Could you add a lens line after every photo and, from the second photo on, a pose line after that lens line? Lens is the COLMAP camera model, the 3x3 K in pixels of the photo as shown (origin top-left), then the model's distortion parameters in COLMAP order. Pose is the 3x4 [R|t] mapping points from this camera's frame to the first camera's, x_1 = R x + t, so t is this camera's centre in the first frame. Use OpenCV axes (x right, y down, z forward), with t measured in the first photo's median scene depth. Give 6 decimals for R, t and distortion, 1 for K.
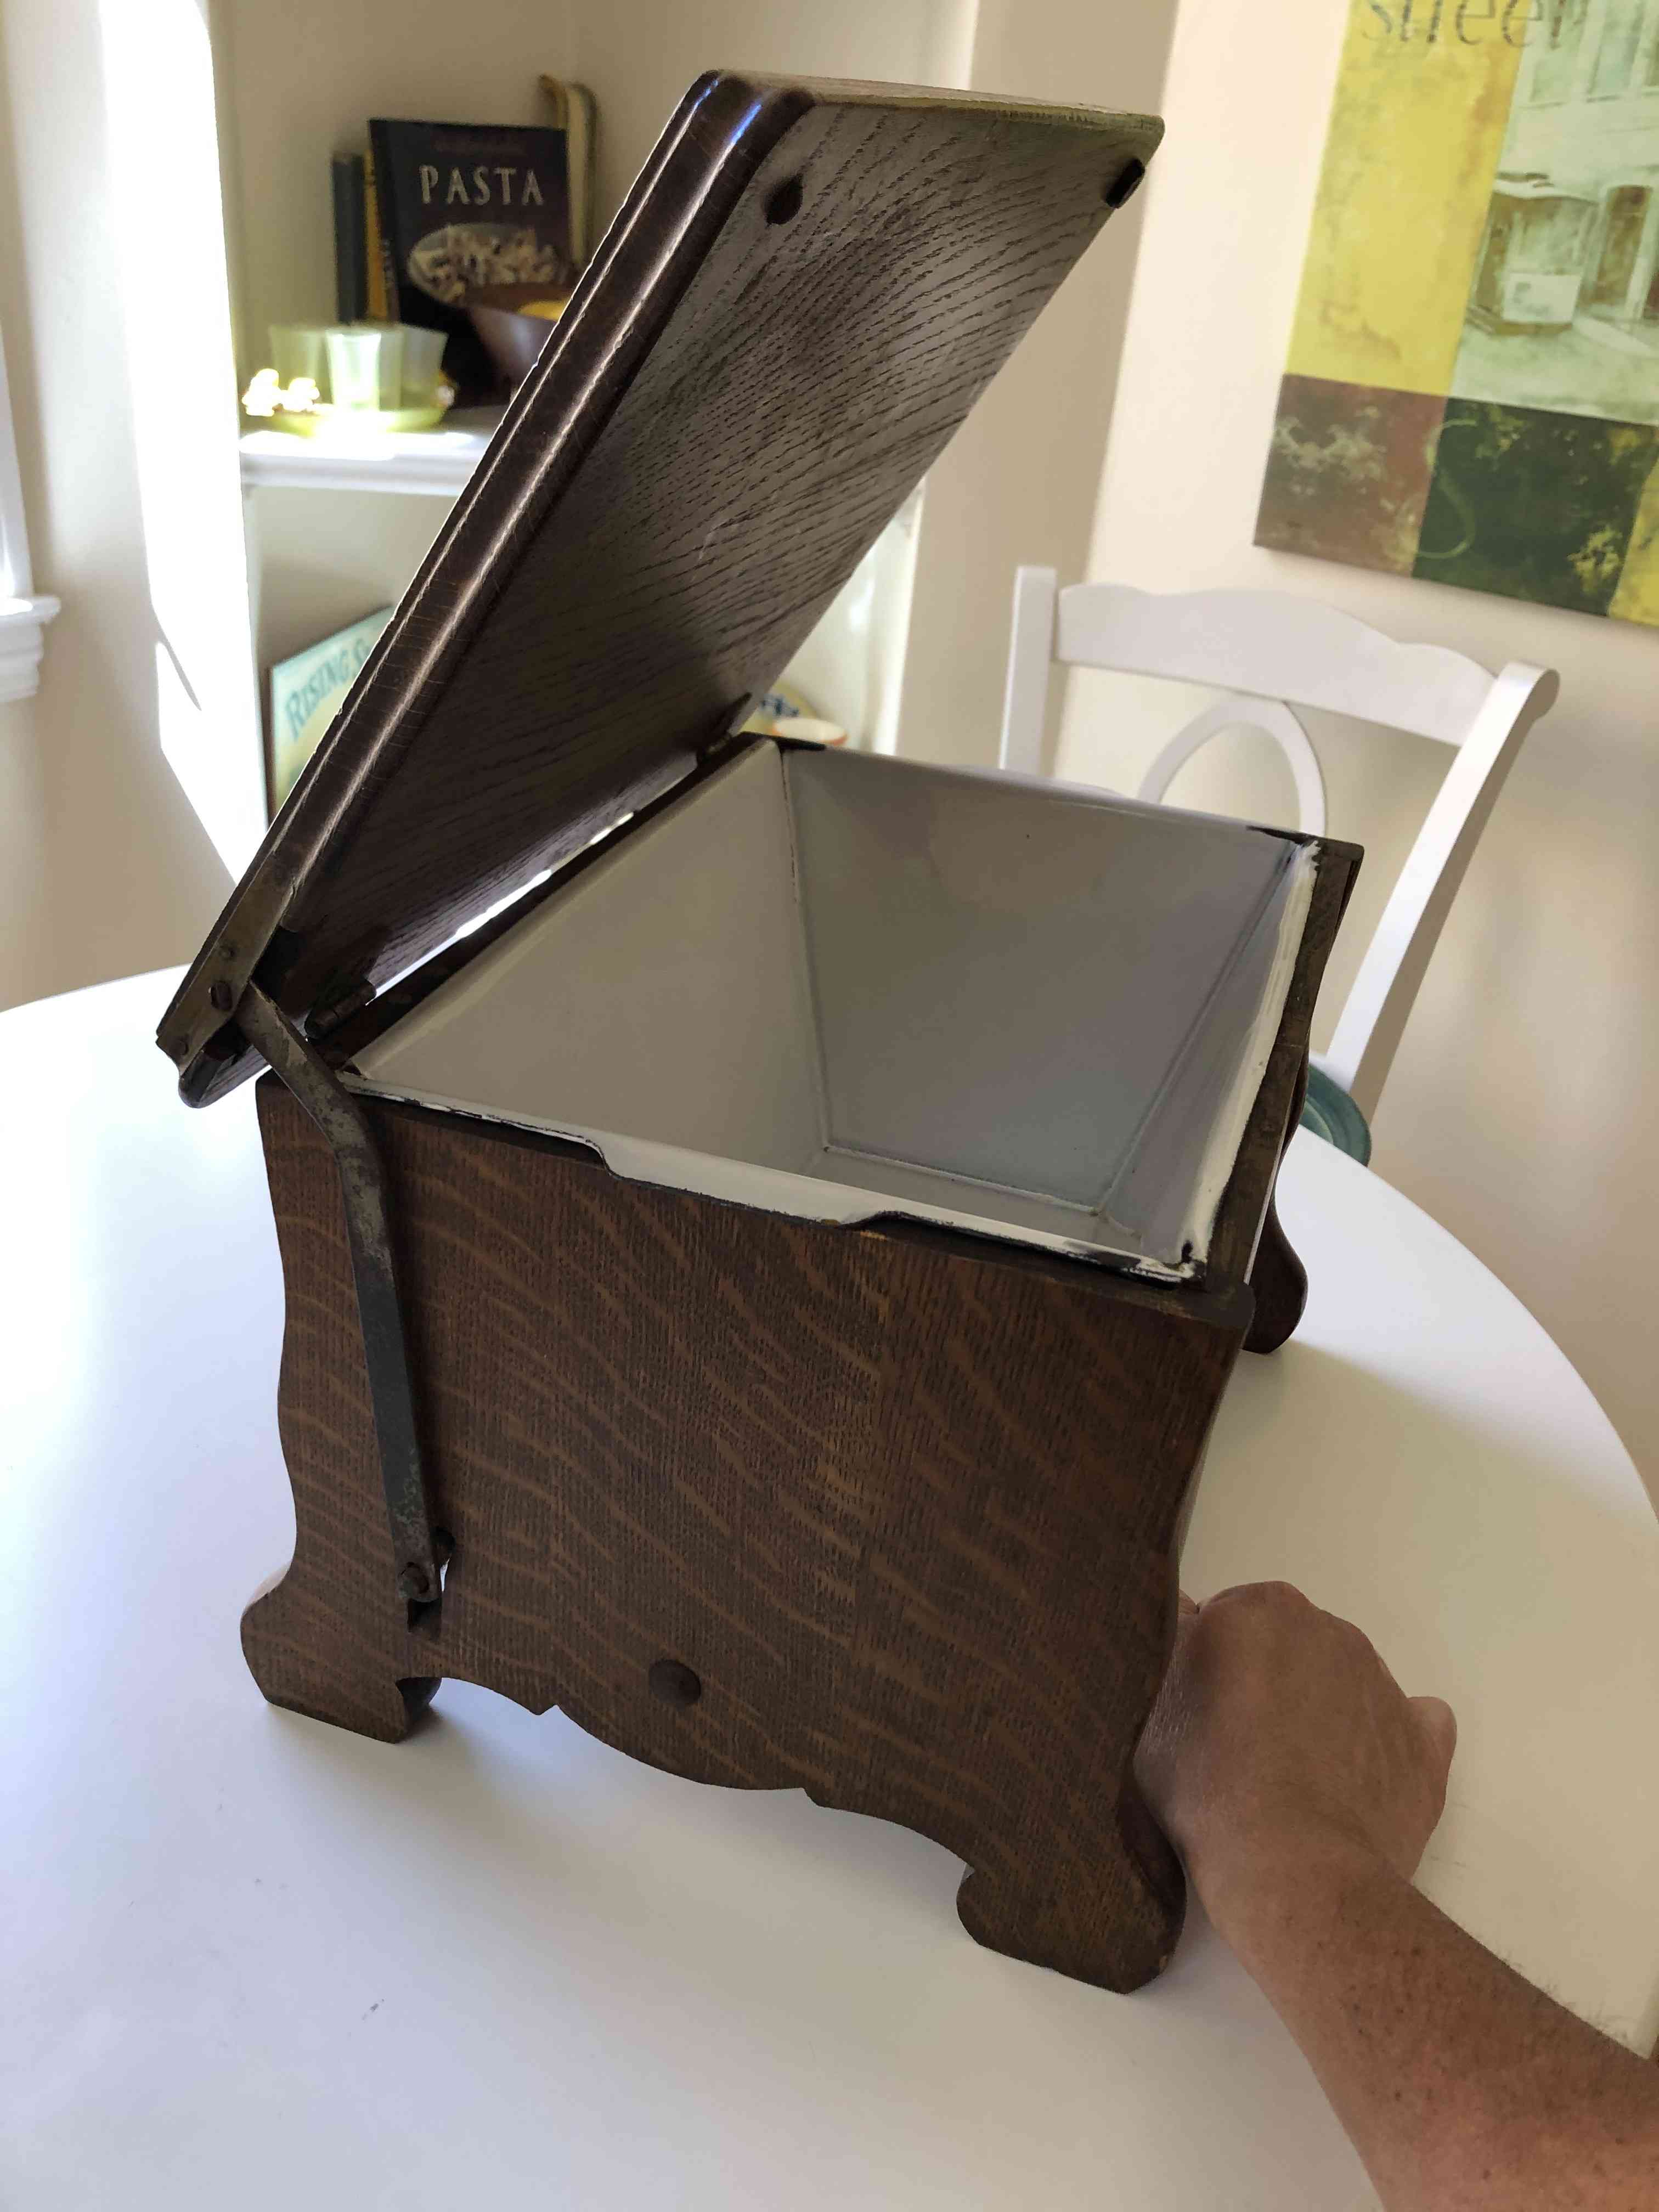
lens RADIAL K [[1790.8, 0, 837.1], [0, 1790.8, 1122.1], [0, 0, 1]] dist [0.156931, 0.005973]
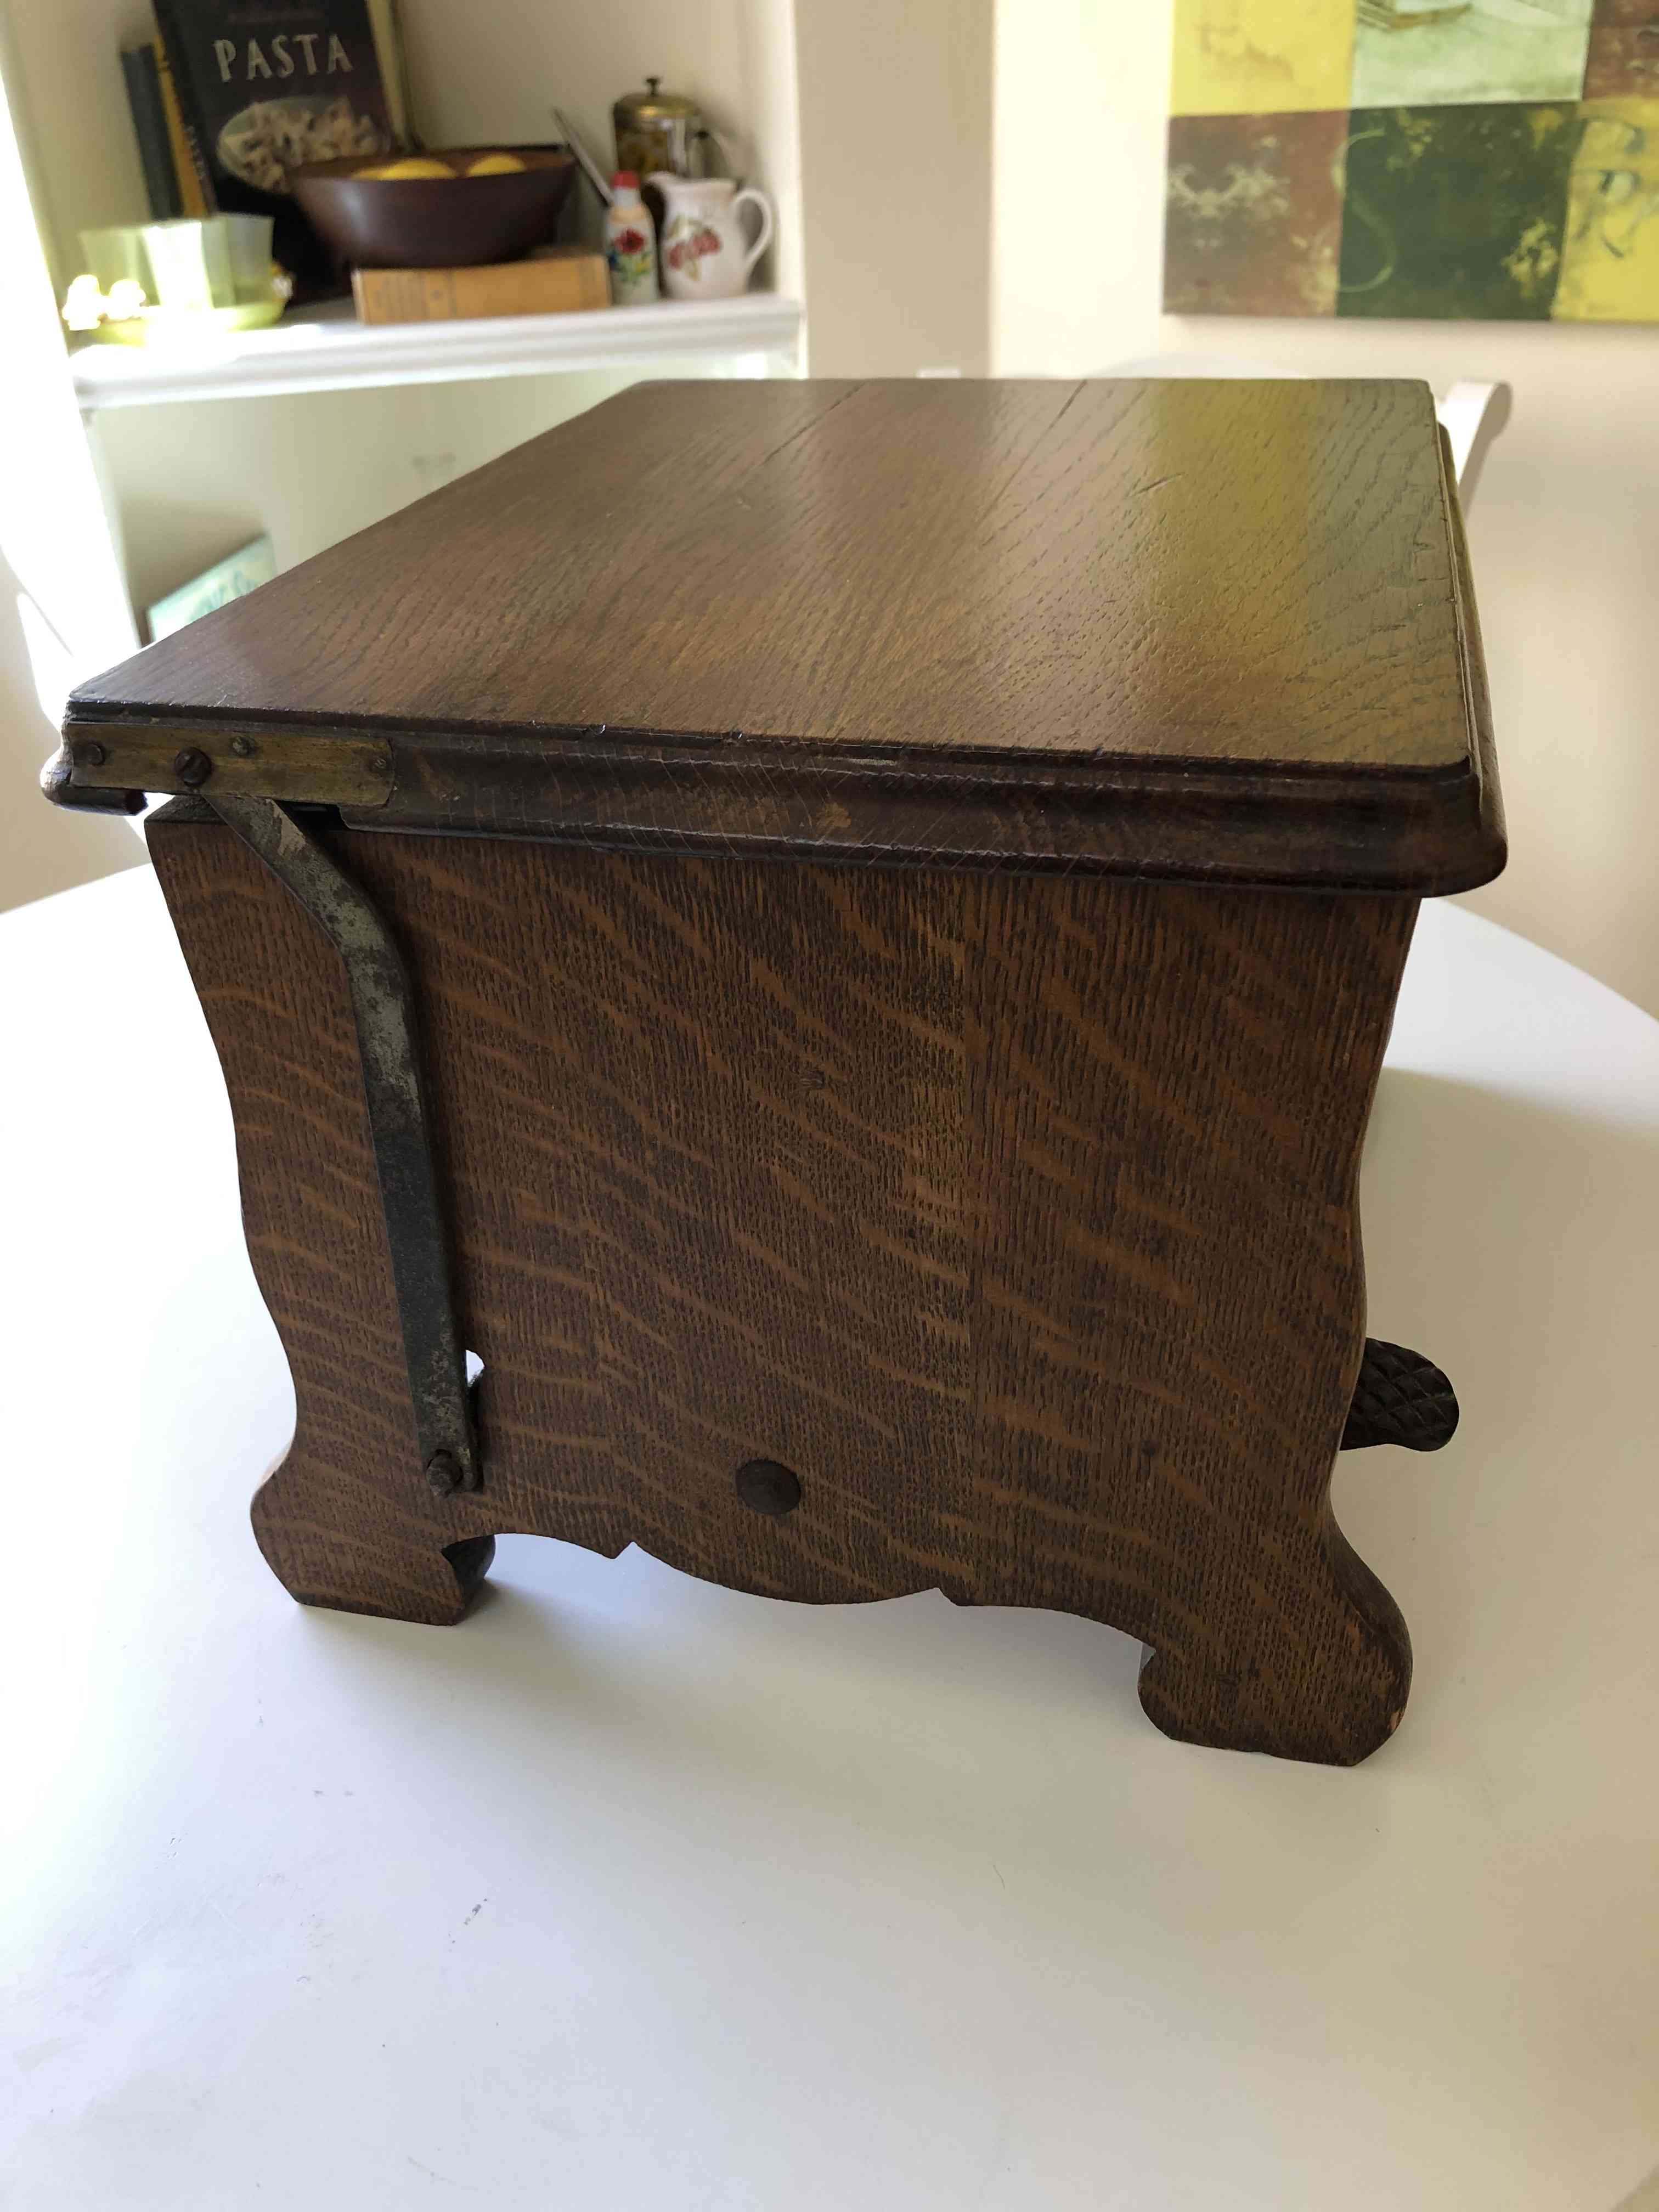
lens RADIAL K [[1790.8, 0, 816.6], [0, 1790.8, 1087.6], [0, 0, 1]] dist [0.156931, 0.005973]
pose [[0.987460, -0.157801, 0.004564, -0.041244], [0.157766, 0.987450, 0.007202, 0.121232], [-0.005643, -0.006391, 0.999964, 0.164627]]
